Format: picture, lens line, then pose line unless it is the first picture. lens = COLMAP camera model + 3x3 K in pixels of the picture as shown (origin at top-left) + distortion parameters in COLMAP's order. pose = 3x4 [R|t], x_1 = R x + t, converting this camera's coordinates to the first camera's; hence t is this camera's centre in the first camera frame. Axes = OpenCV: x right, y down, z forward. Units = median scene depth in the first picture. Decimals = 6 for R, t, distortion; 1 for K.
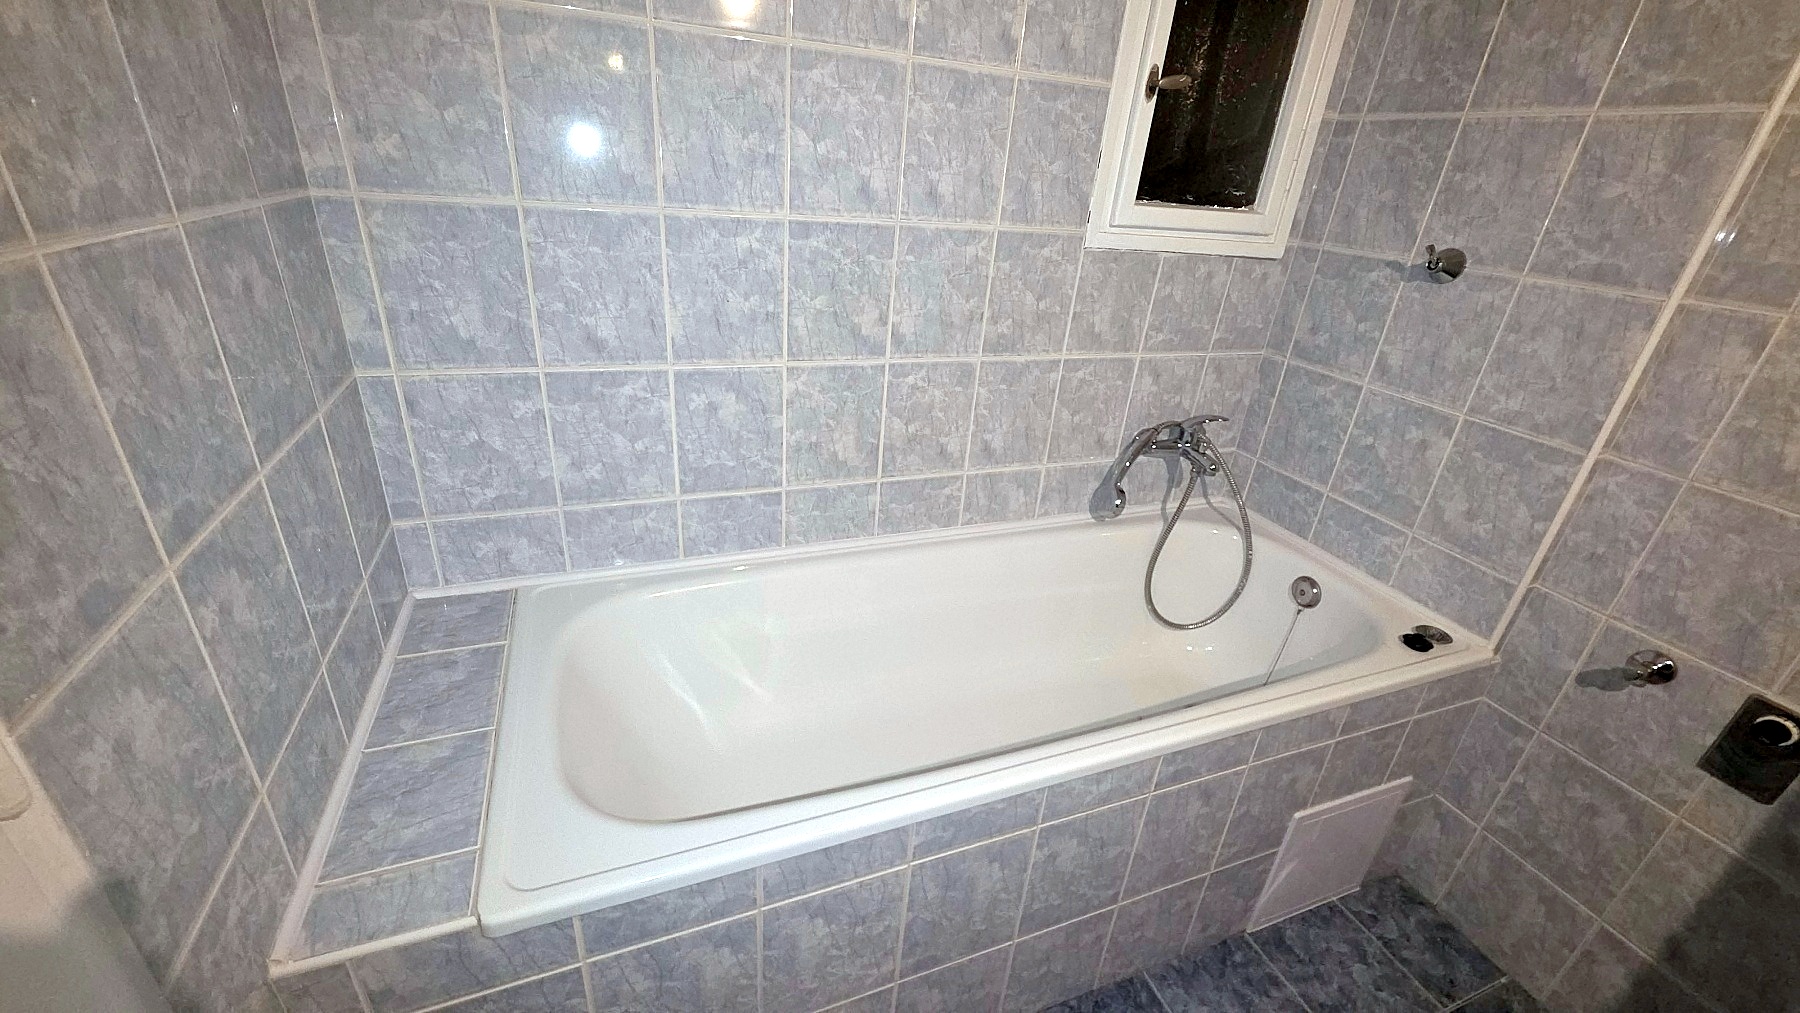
lens RADIAL K [[717.8, 0, 897.4], [0, 717.8, 505.2], [0, 0, 1]] dist [0.001488, -0.000725]
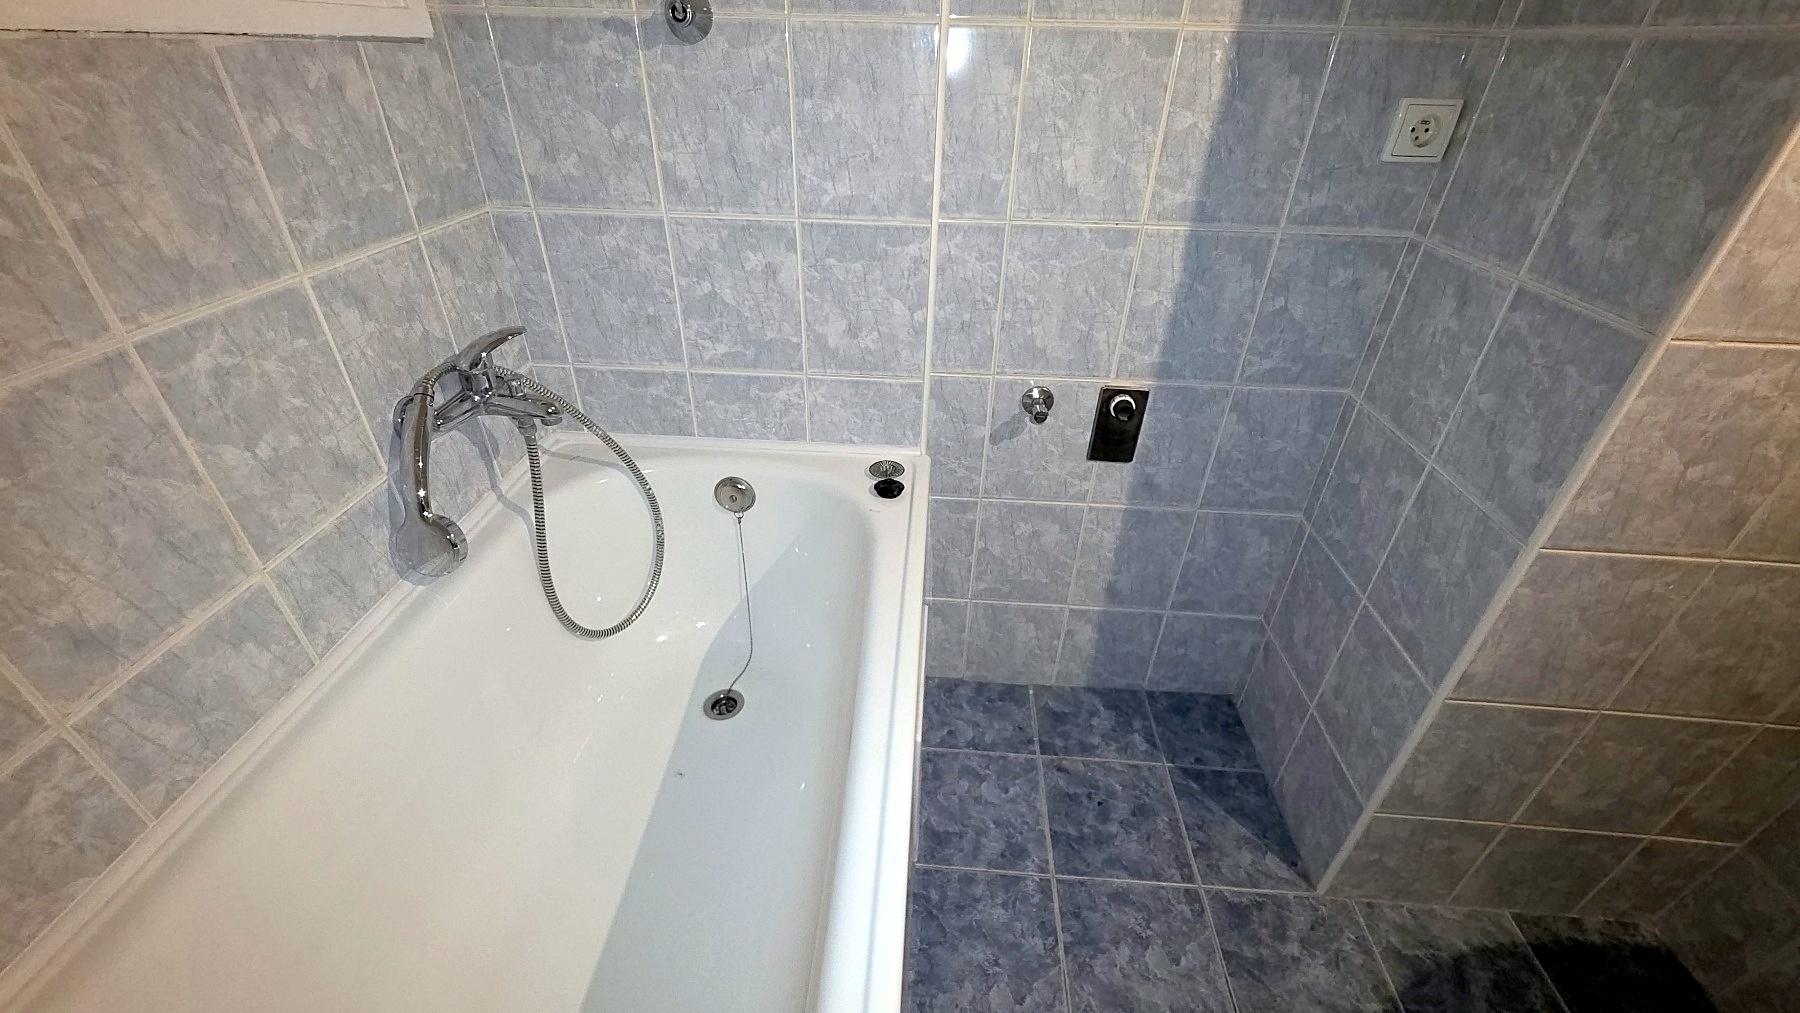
lens RADIAL K [[717.8, 0, 894.9], [0, 717.8, 504.2], [0, 0, 1]] dist [0.001488, -0.000725]
pose [[0.428285, -0.546999, 0.719280, 0.076427], [0.400236, 0.828471, 0.391723, -0.115434], [-0.810175, 0.120112, 0.573751, 0.431628]]
